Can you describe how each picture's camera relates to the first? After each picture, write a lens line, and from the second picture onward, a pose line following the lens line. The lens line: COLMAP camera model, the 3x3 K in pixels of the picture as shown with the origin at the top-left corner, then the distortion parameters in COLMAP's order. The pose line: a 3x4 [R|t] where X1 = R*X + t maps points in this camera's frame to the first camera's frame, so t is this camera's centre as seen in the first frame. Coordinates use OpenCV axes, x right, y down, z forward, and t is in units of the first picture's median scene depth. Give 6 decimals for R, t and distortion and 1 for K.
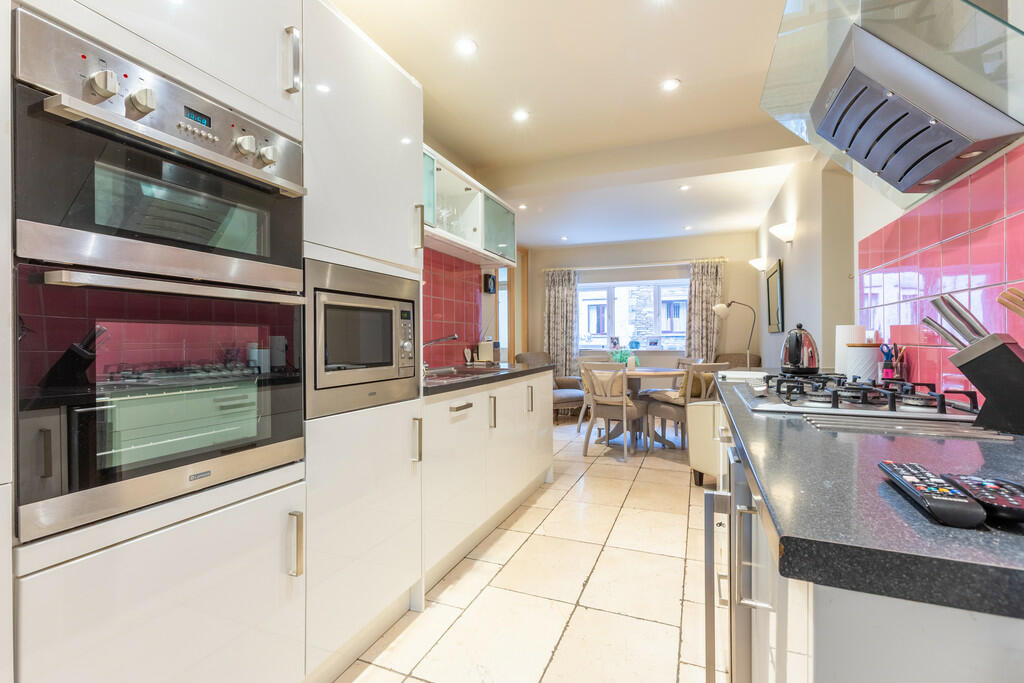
lens RADIAL K [[467.5, 0, 512.0], [0, 467.5, 341.5], [0, 0, 1]] dist [-0.000057, 0.000119]
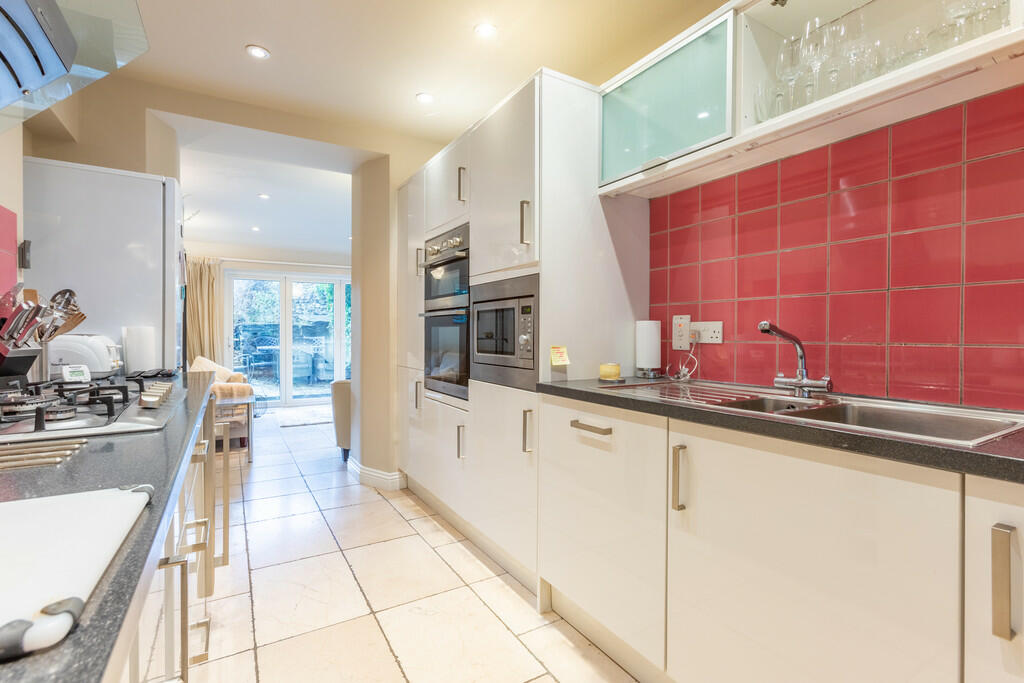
lens RADIAL K [[467.5, 0, 512.0], [0, 467.5, 341.5], [0, 0, 1]] dist [-0.000057, 0.000119]
pose [[-0.602035, 0.013552, -0.798355, 0.627947], [-0.003842, 0.999795, 0.019868, -0.005574], [0.798460, 0.015029, -0.601860, 1.573685]]
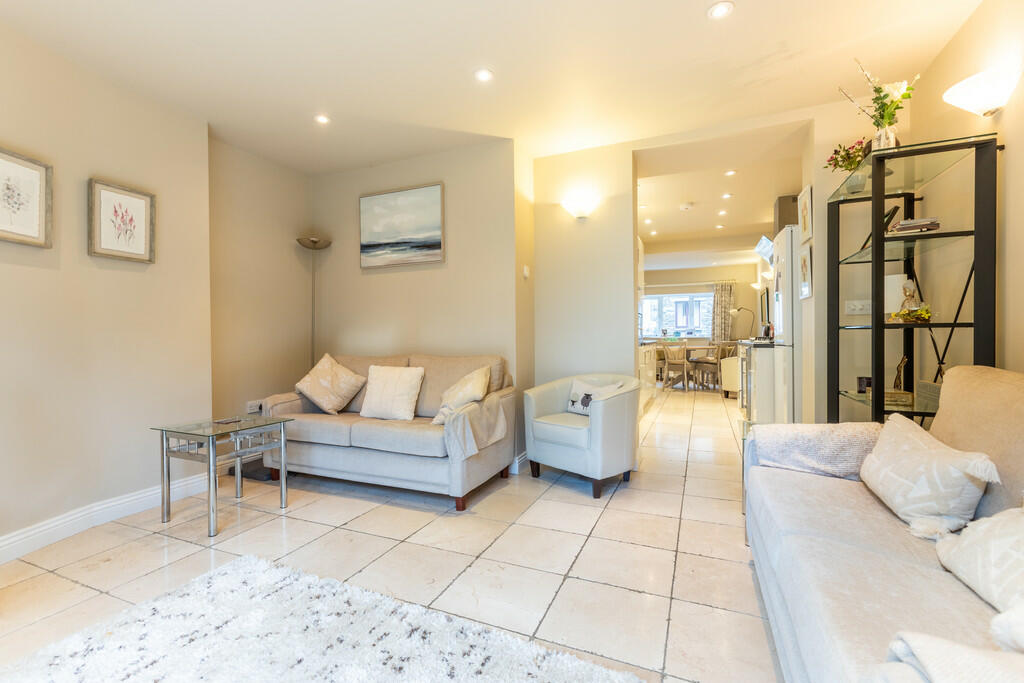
lens RADIAL K [[467.5, 0, 512.0], [0, 467.5, 341.5], [0, 0, 1]] dist [-0.000057, 0.000119]
pose [[0.999995, 0.001585, -0.002691, -0.509191], [-0.001560, 0.999954, 0.009433, 0.031457], [0.002706, -0.009428, 0.999952, -1.005080]]
